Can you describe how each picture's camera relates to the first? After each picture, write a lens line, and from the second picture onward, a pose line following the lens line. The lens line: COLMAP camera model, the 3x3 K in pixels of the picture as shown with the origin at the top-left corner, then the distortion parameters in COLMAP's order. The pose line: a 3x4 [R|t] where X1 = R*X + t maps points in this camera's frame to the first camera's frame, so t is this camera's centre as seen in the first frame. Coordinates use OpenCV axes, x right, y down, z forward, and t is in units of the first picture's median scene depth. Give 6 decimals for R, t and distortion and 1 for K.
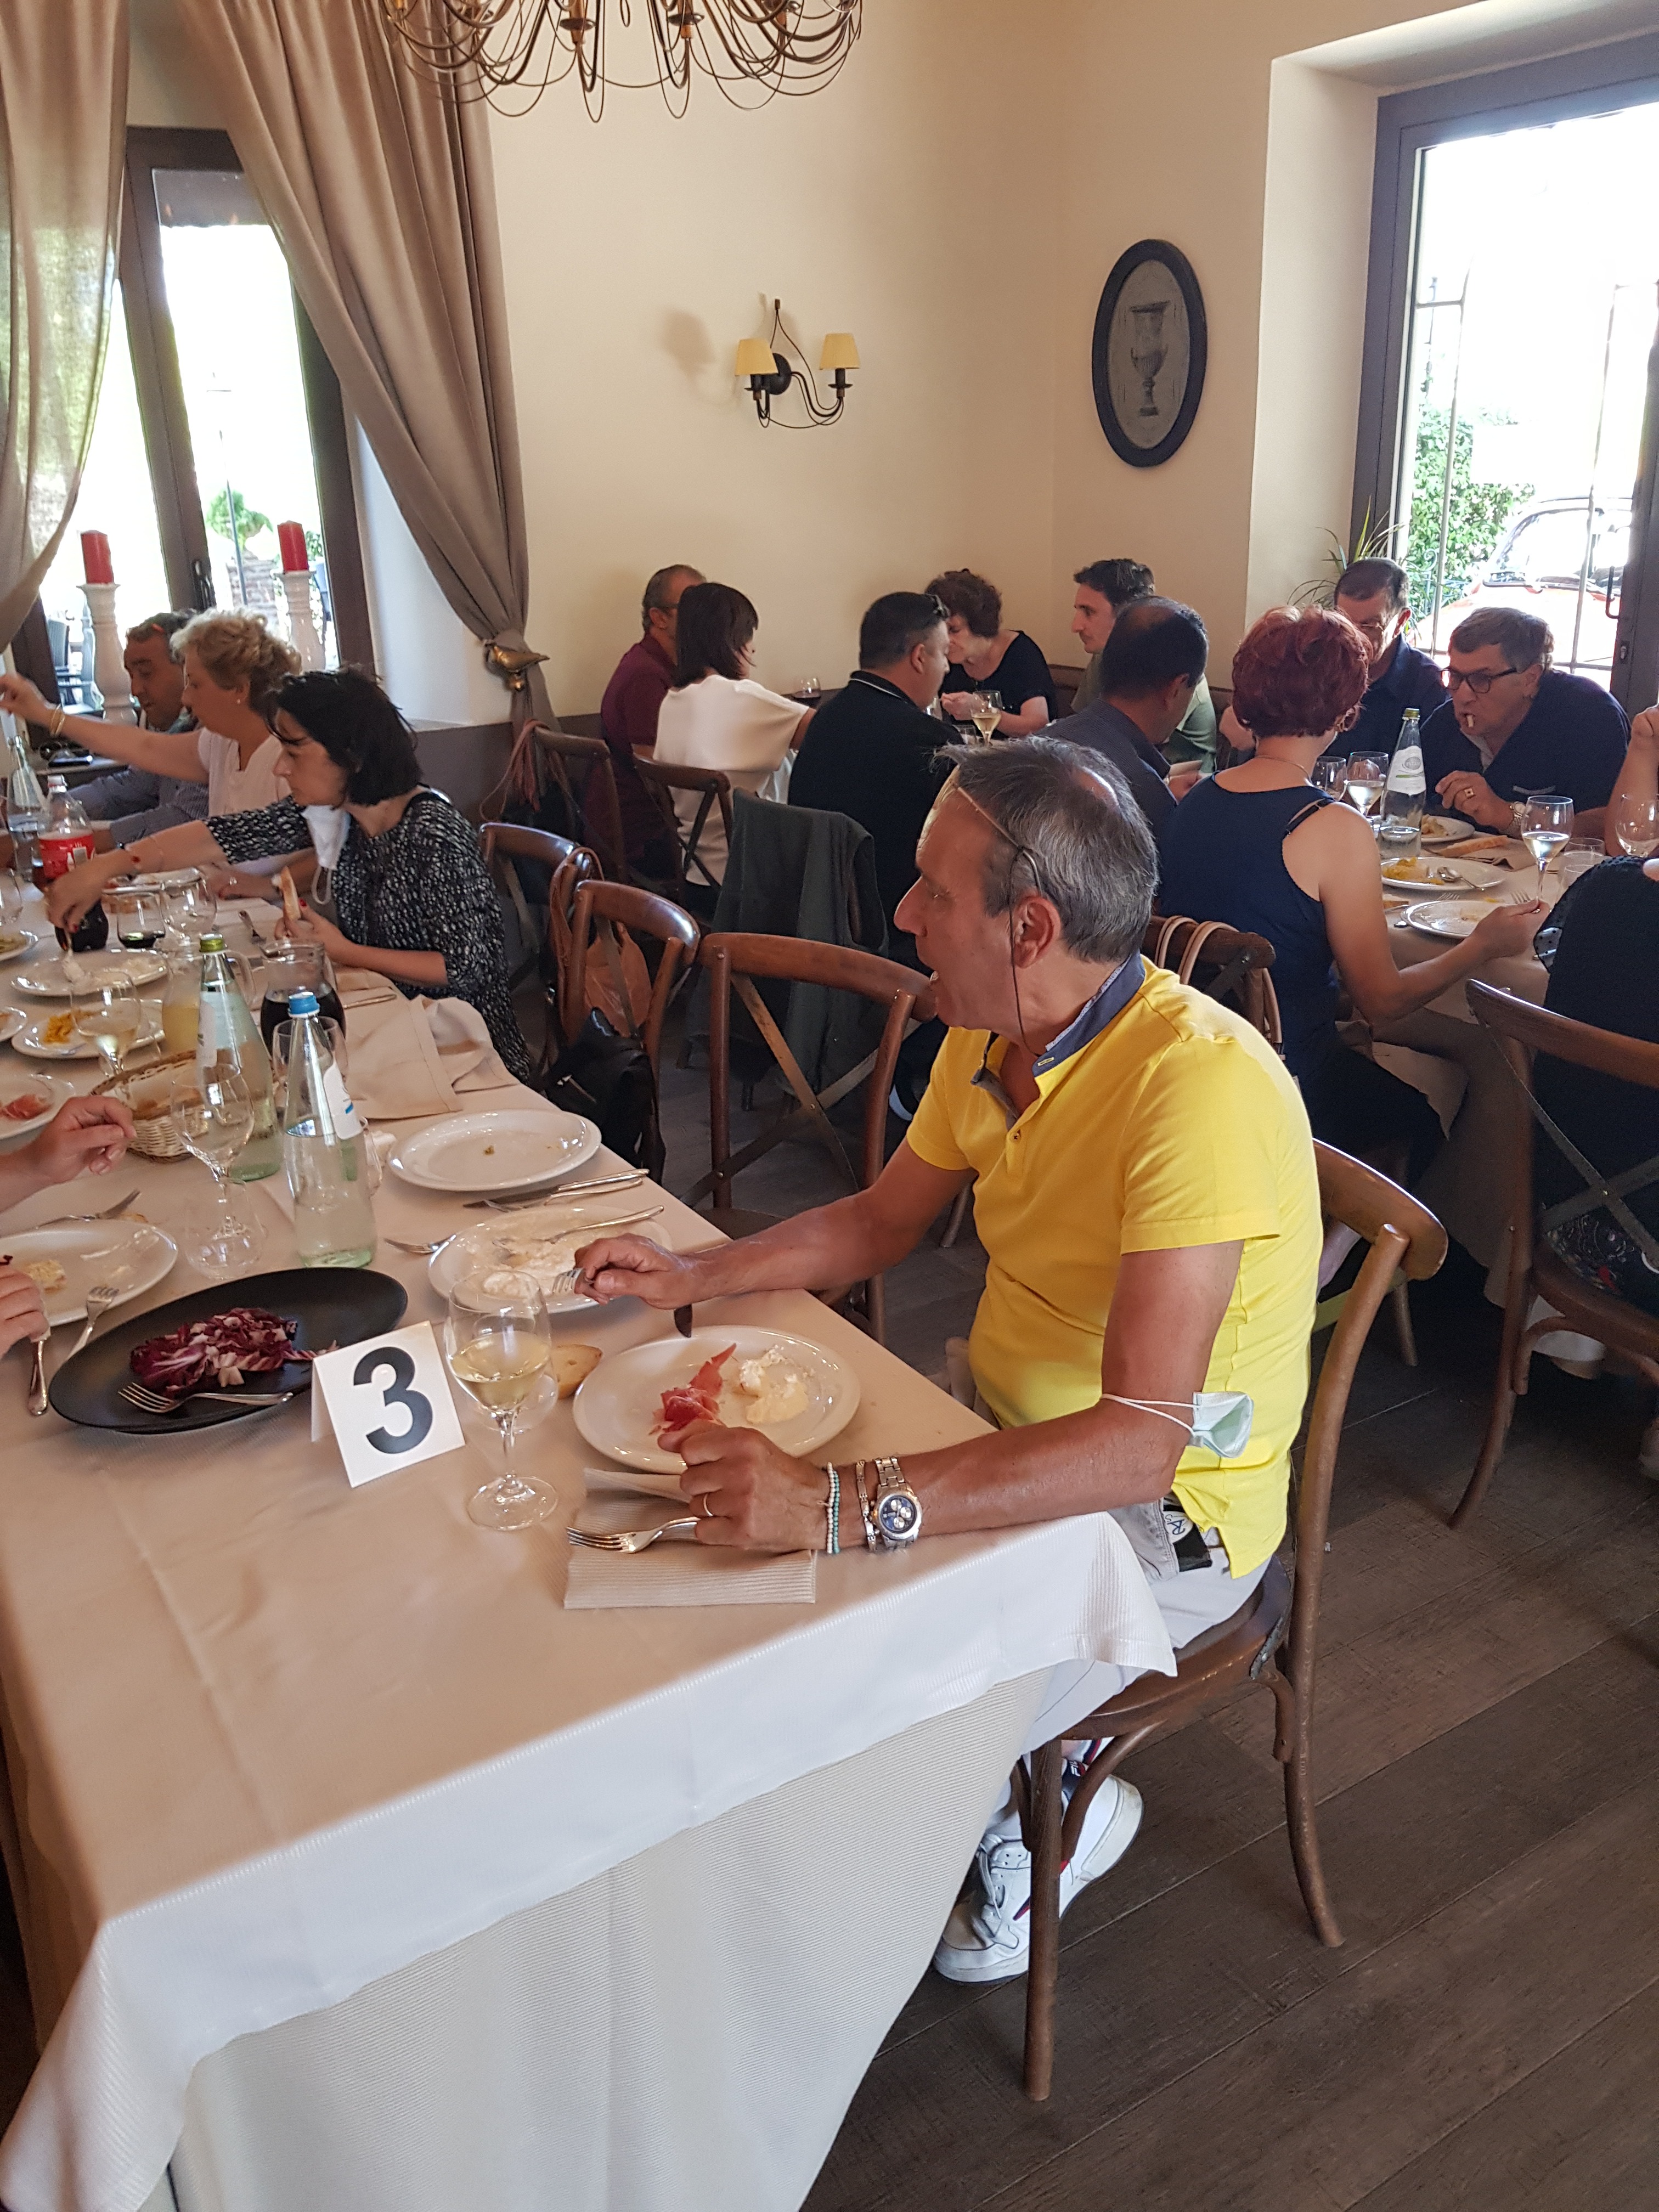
lens RADIAL K [[1704.4, 0, 835.0], [0, 1704.4, 1099.1], [0, 0, 1]] dist [0.015331, -0.014219]
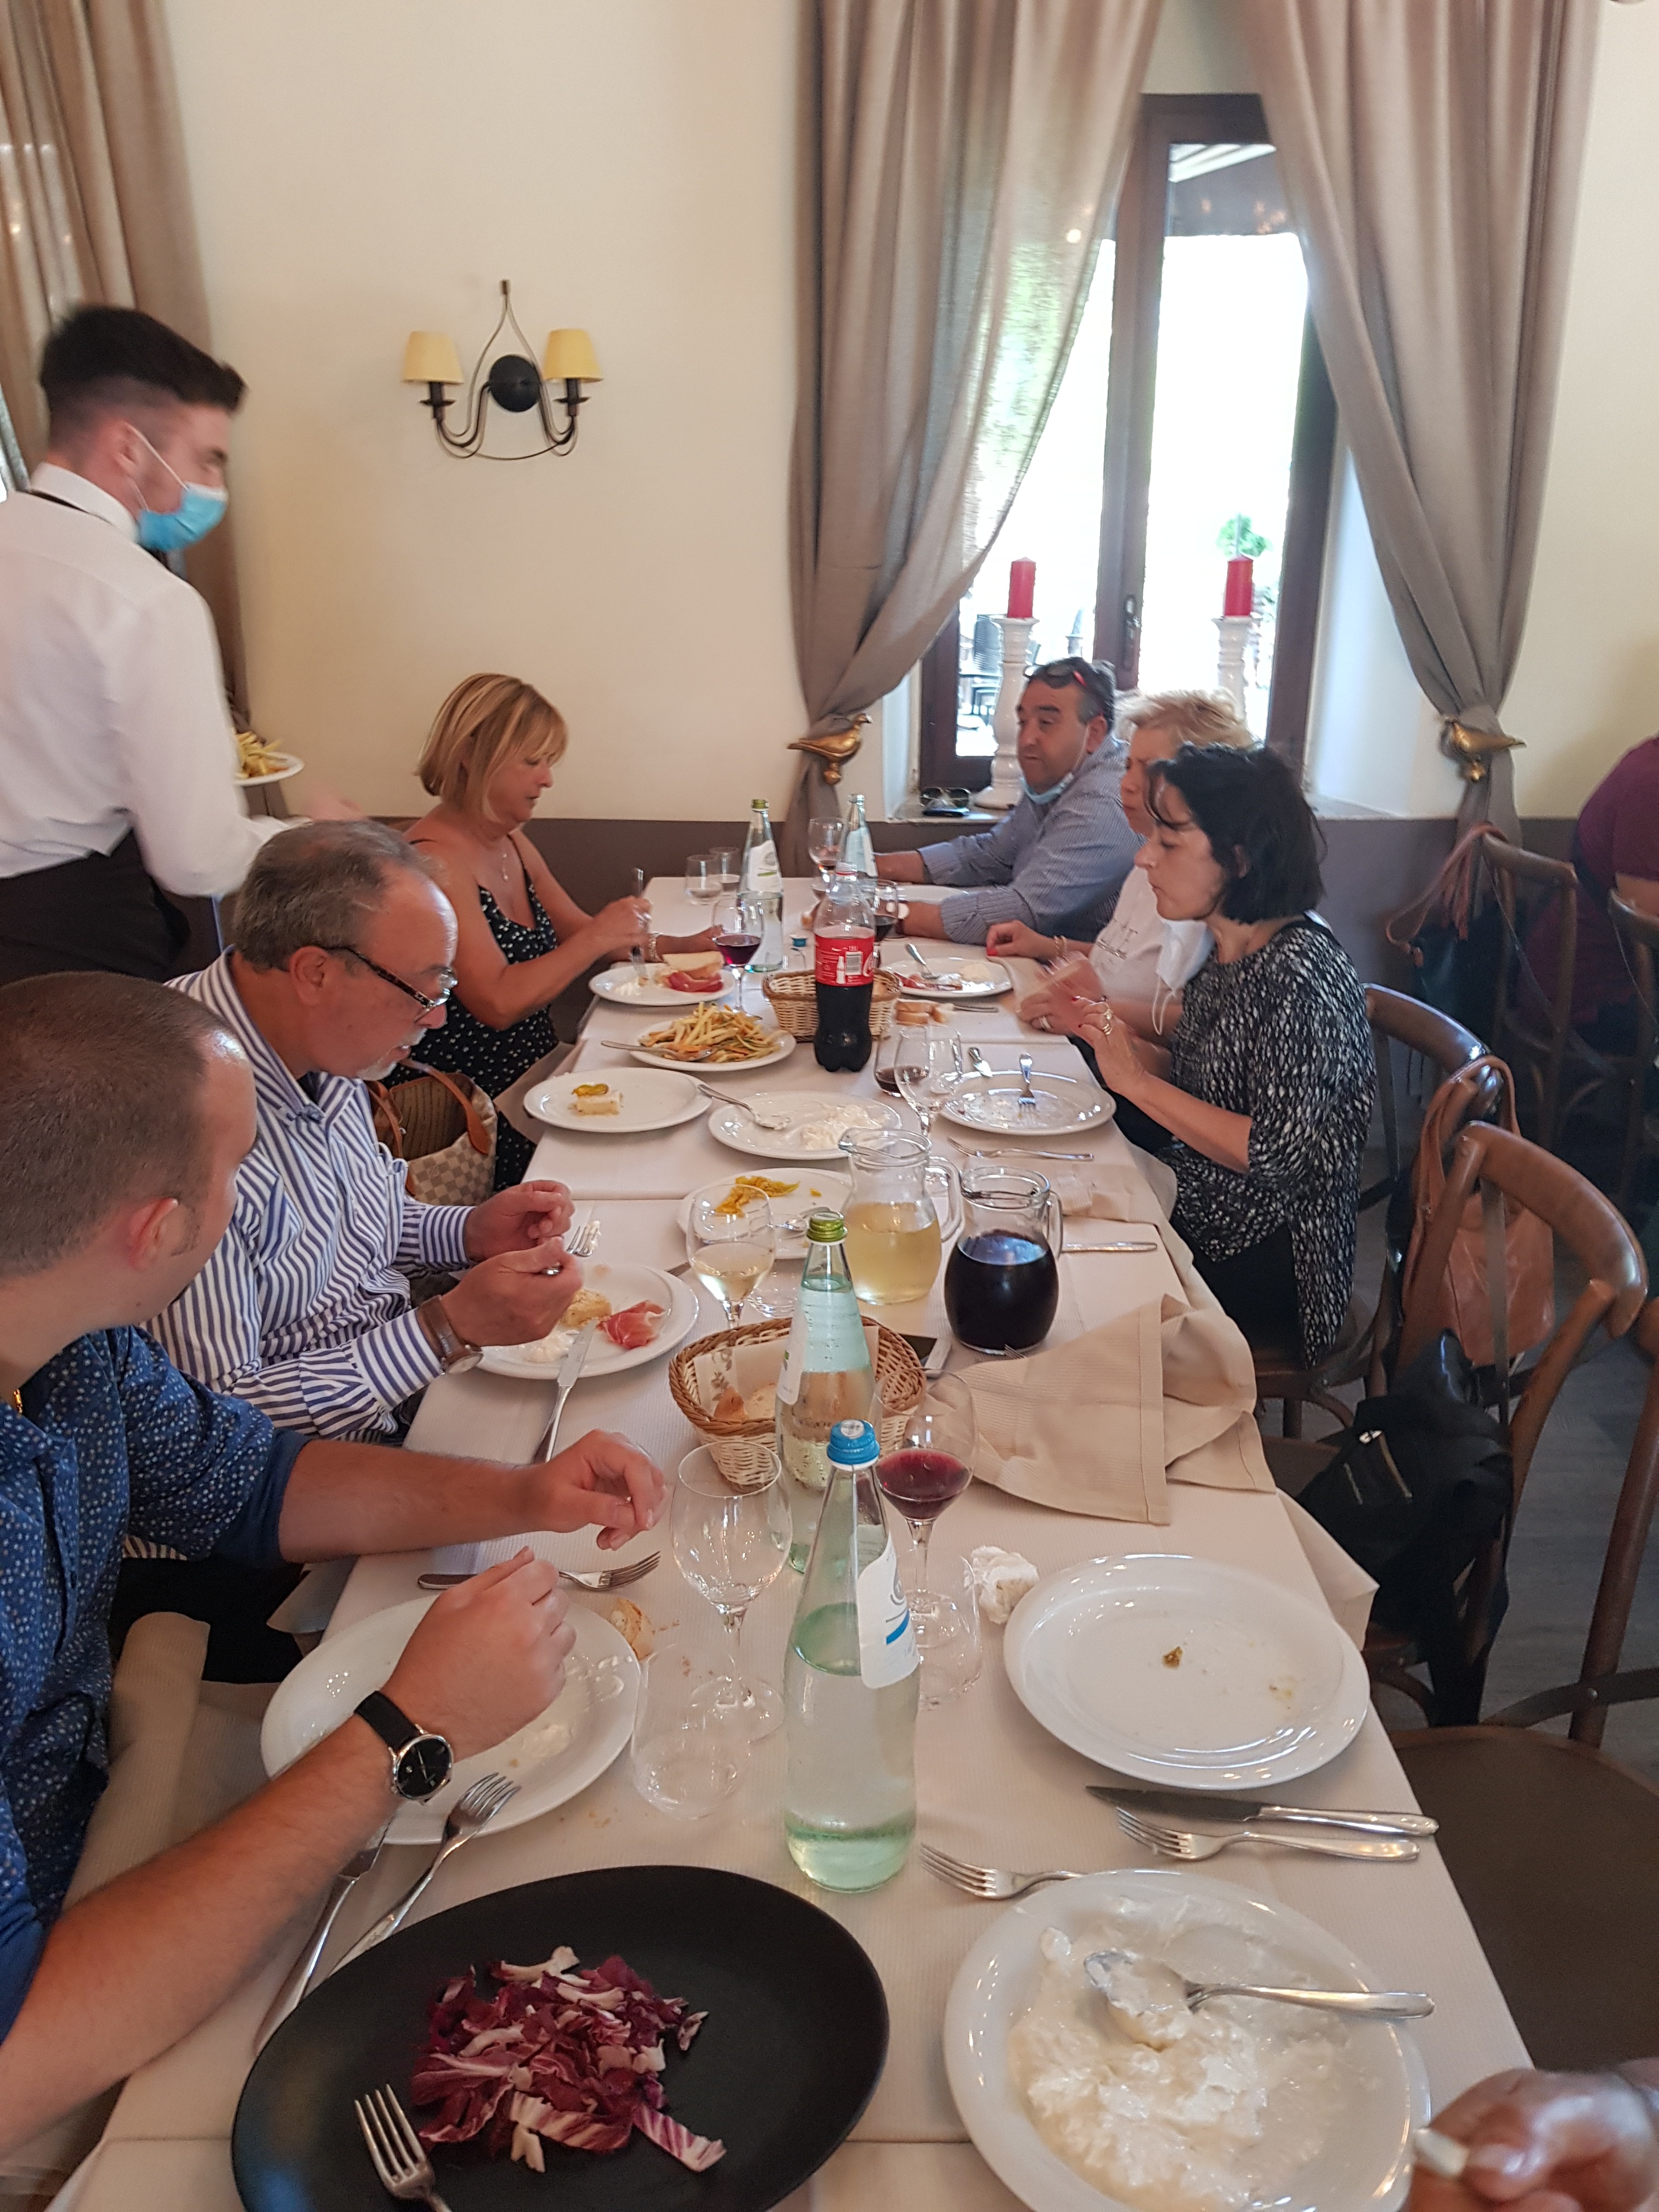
lens RADIAL K [[1704.4, 0, 838.6], [0, 1704.4, 1112.9], [0, 0, 1]] dist [0.015331, -0.014219]
pose [[0.851749, 0.203269, -0.482913, -0.023797], [-0.206718, 0.977283, 0.046757, -0.068858], [0.481447, 0.060001, 0.874419, 0.181669]]
